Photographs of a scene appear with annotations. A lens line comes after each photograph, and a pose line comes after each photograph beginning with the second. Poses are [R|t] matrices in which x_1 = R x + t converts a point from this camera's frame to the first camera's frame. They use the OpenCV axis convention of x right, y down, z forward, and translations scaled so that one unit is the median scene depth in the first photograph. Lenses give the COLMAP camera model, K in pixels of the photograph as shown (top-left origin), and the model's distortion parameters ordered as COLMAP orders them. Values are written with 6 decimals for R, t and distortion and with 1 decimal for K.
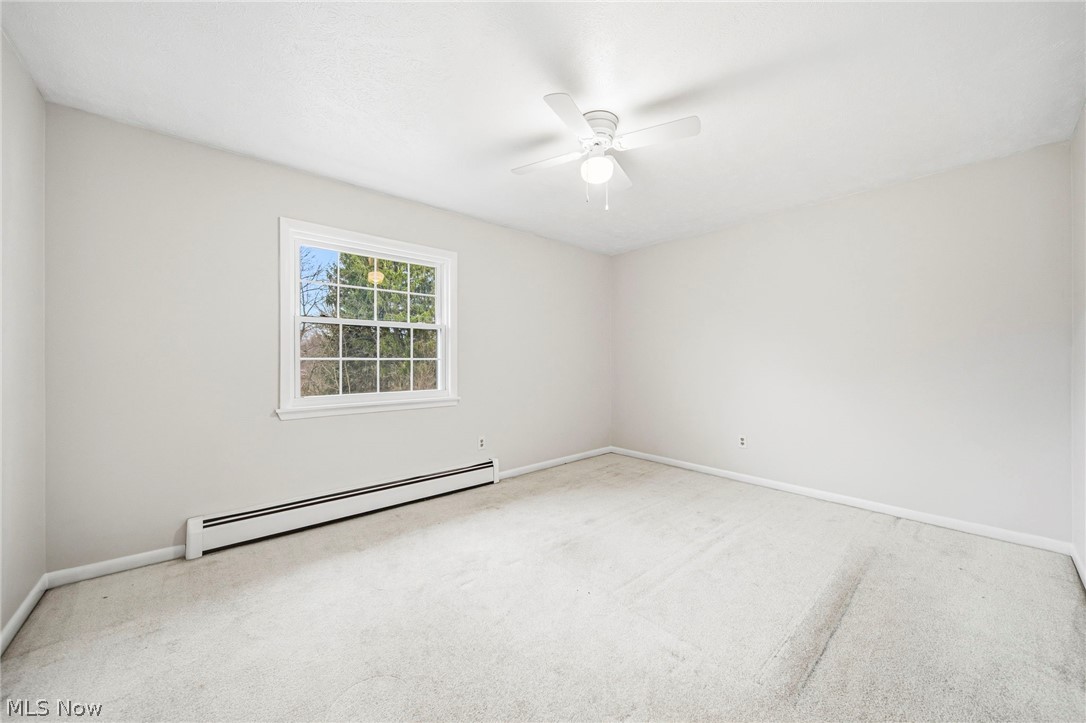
lens RADIAL K [[385.2, 0, 543.9], [0, 385.2, 356.9], [0, 0, 1]] dist [-0.000473, -0.000058]
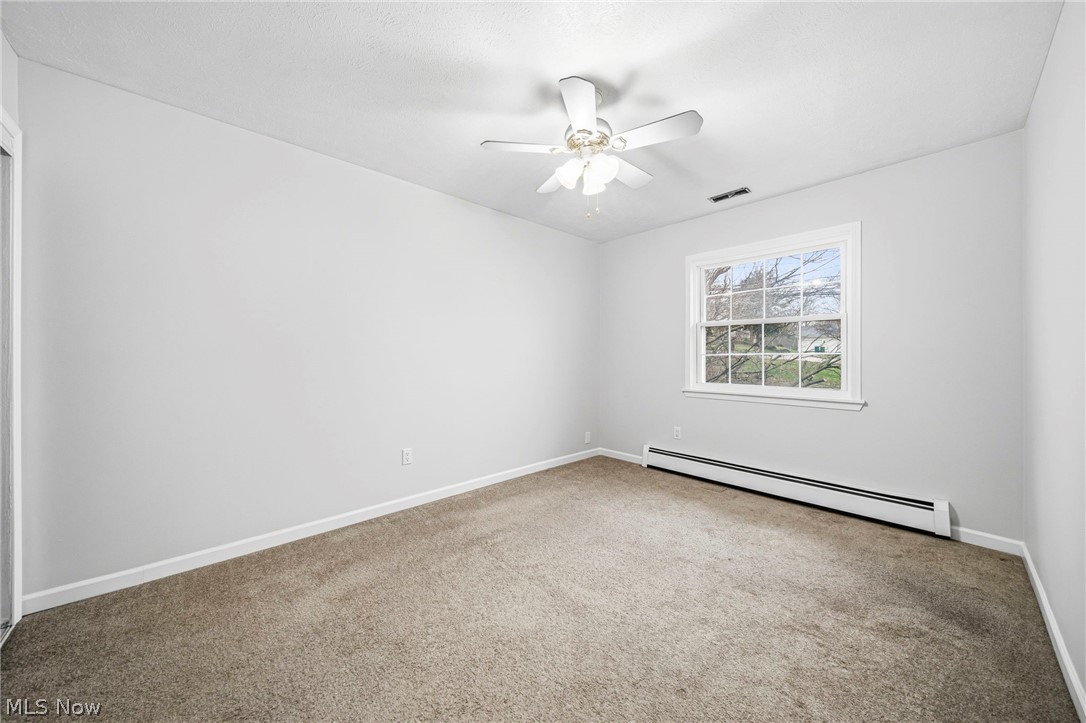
lens RADIAL K [[385.2, 0, 543.9], [0, 385.2, 356.9], [0, 0, 1]] dist [-0.000473, -0.000058]
pose [[0.035017, -0.002334, -0.999384, 0.675084], [0.007107, 0.999973, -0.002086, 0.014413], [0.999361, -0.007029, 0.035033, 0.382968]]
